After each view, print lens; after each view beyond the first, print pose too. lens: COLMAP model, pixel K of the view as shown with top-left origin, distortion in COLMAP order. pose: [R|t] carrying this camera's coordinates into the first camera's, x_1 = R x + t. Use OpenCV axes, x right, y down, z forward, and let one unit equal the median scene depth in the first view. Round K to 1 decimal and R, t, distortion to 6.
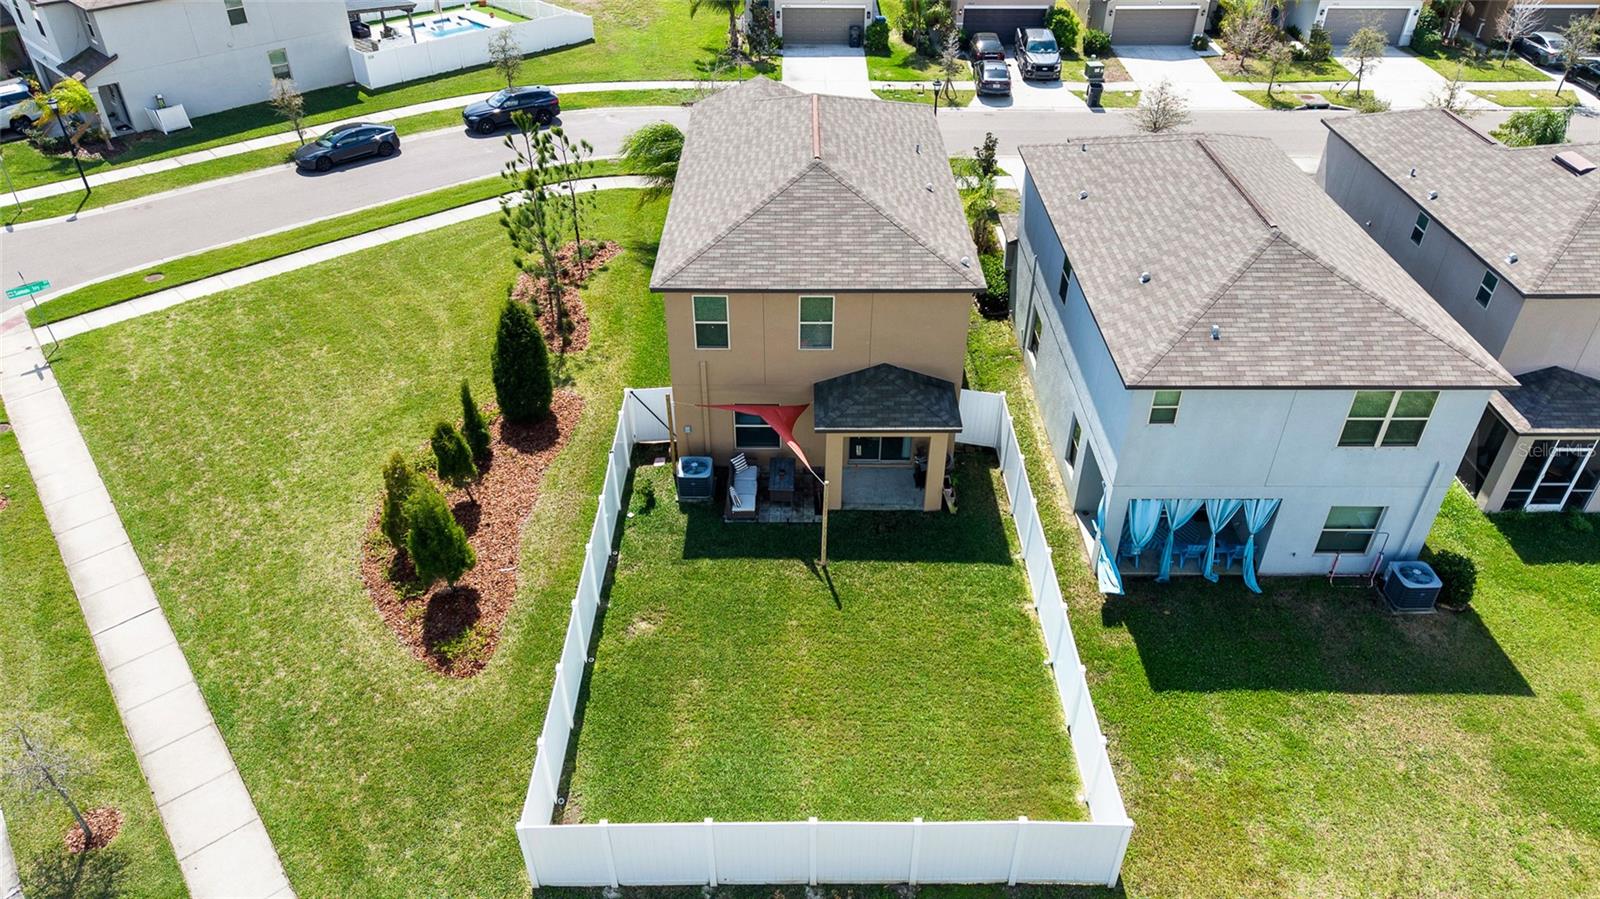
lens RADIAL K [[1080.1, 0, 800.0], [0, 1080.1, 449.5], [0, 0, 1]] dist [0.045691, -0.052772]
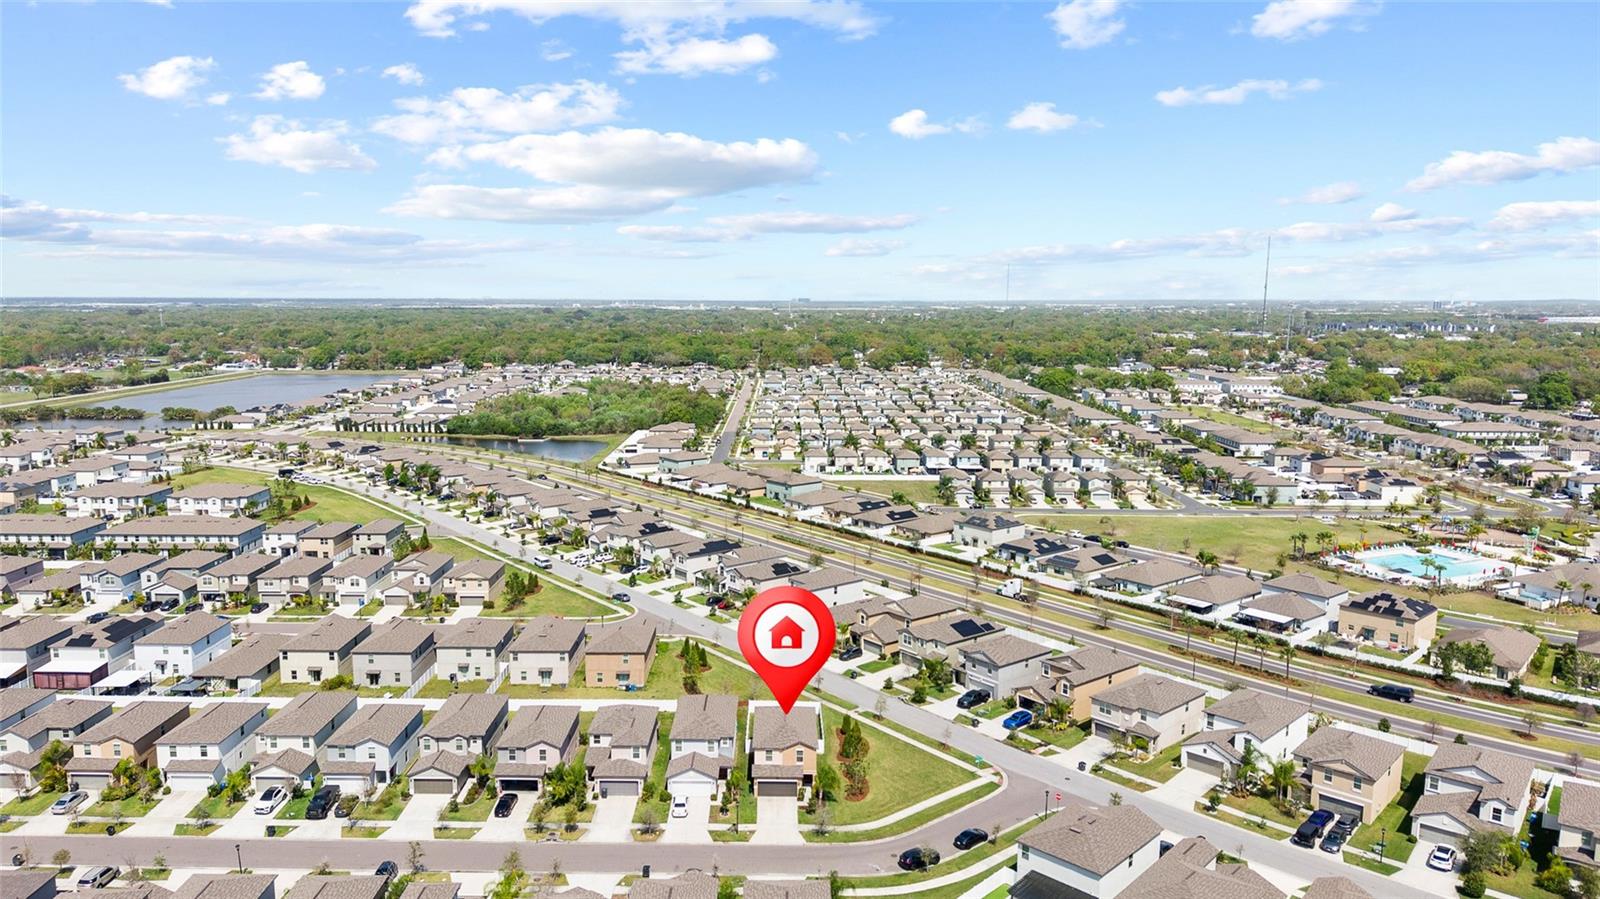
lens RADIAL K [[1080.1, 0, 800.0], [0, 1080.1, 449.5], [0, 0, 1]] dist [0.045691, -0.052772]
pose [[-0.999869, -0.001686, -0.016081, 0.029693], [-0.012341, 0.722159, 0.691617, -4.683230], [0.010447, 0.691725, -0.722086, 3.869035]]
